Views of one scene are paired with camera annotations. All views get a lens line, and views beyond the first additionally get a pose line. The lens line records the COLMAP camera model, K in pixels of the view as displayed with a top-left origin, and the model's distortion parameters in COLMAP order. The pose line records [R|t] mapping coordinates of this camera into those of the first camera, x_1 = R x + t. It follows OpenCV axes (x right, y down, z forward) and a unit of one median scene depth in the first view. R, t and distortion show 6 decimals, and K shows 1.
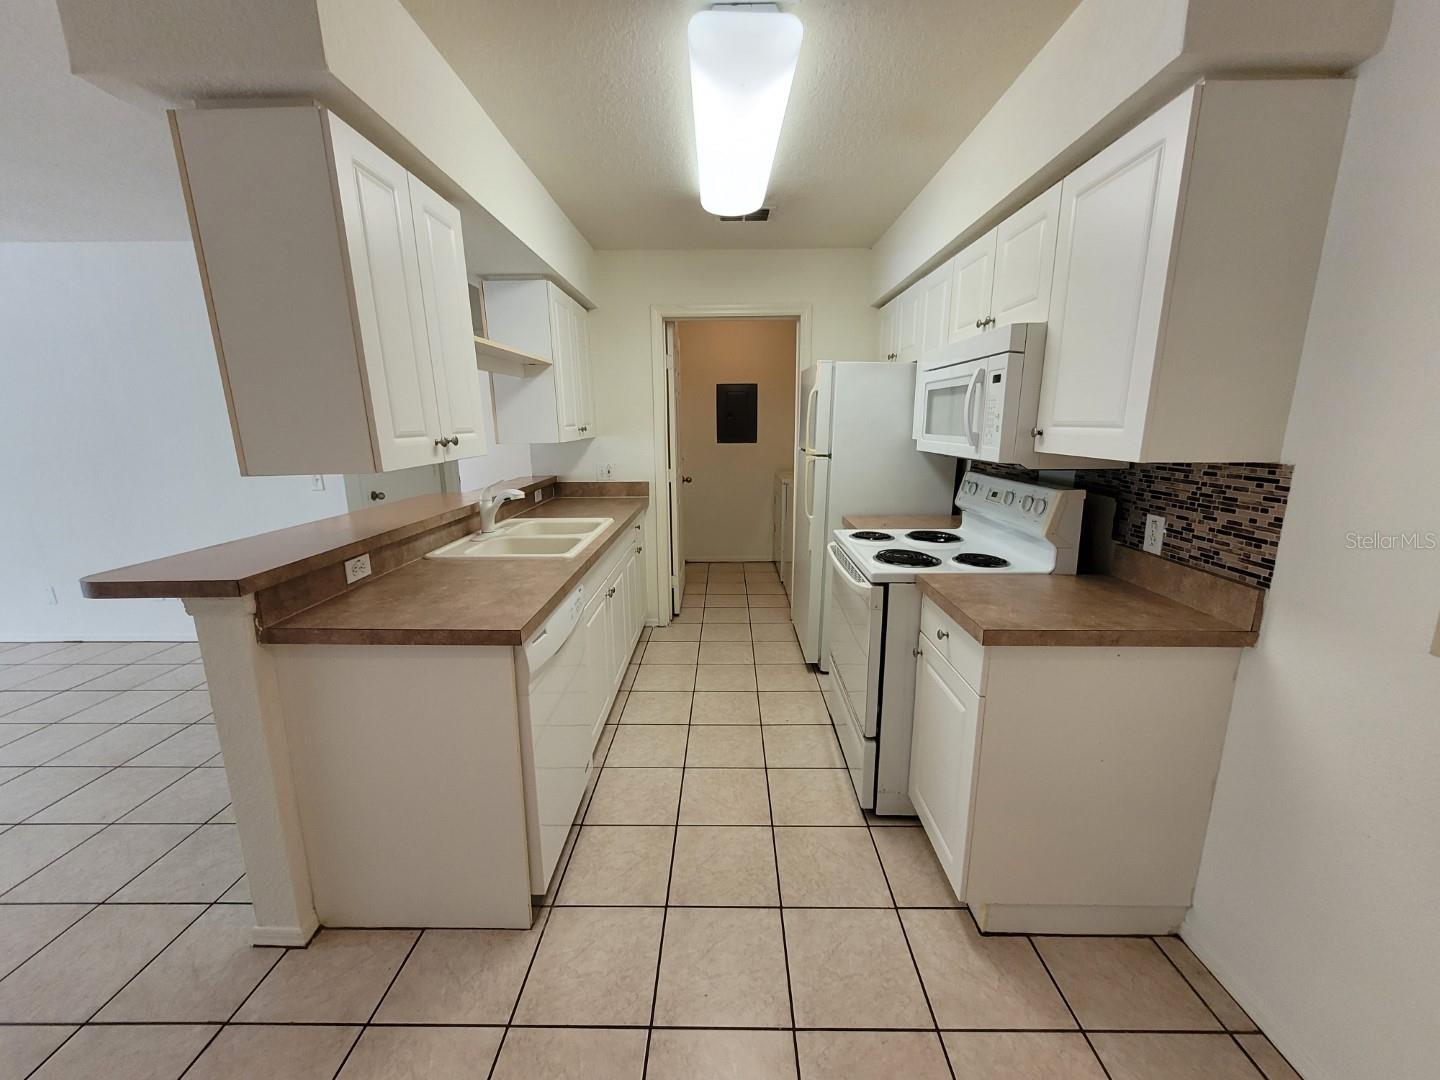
lens RADIAL K [[562.4, 0, 716.1], [0, 562.4, 537.0], [0, 0, 1]] dist [-0.001174, 0.000061]
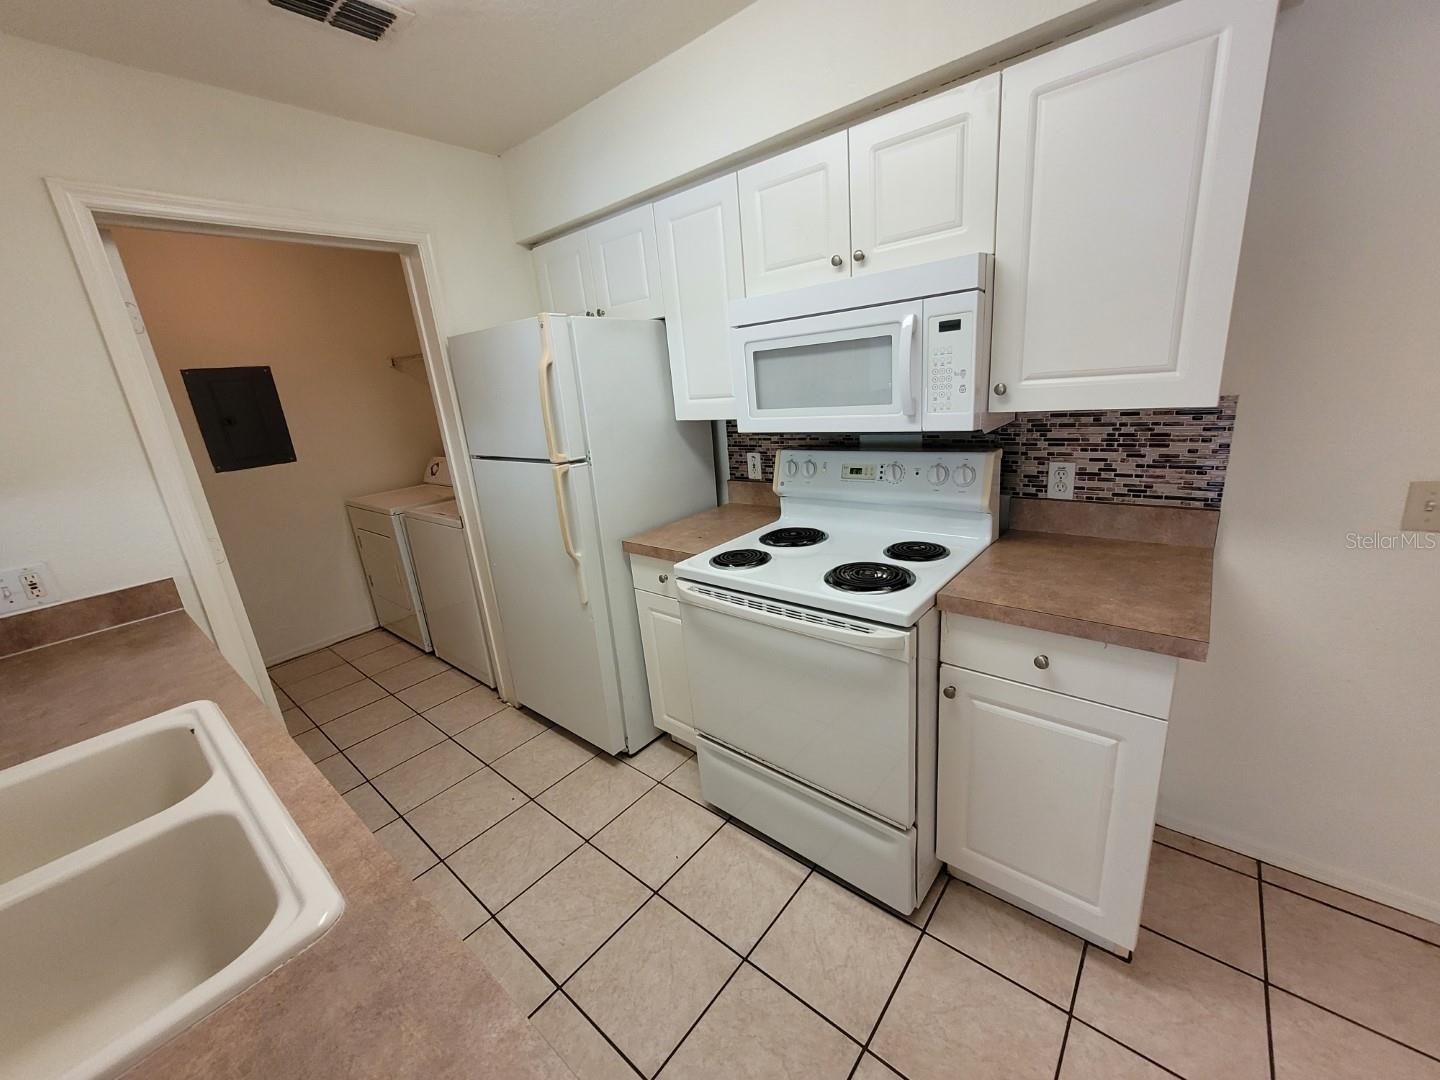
lens RADIAL K [[562.4, 0, 721.7], [0, 562.4, 536.7], [0, 0, 1]] dist [-0.001174, 0.000061]
pose [[0.625990, -0.260388, 0.735074, -0.412283], [0.239096, 0.961295, 0.136909, -0.210636], [-0.742273, 0.090050, 0.664019, 0.861115]]
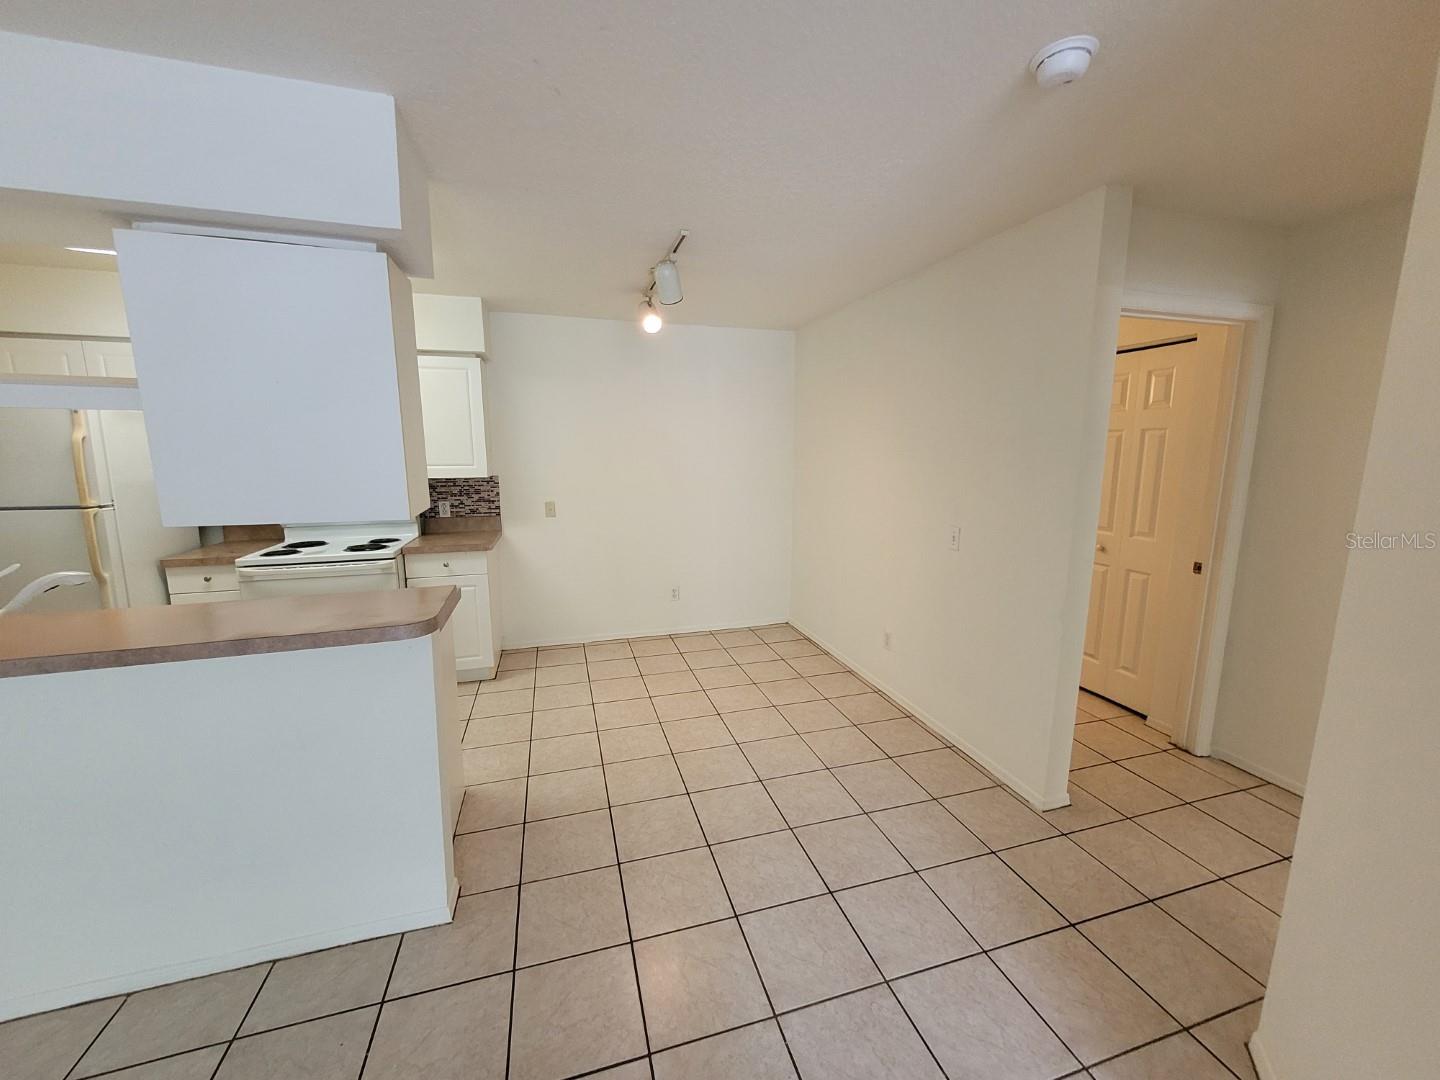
lens RADIAL K [[562.4, 0, 728.2], [0, 562.4, 541.4], [0, 0, 1]] dist [-0.001174, 0.000061]
pose [[-0.307426, -0.148469, 0.939918, -2.028537], [0.196949, 0.956437, 0.215496, -0.165866], [-0.930967, 0.251365, -0.264793, 0.592986]]
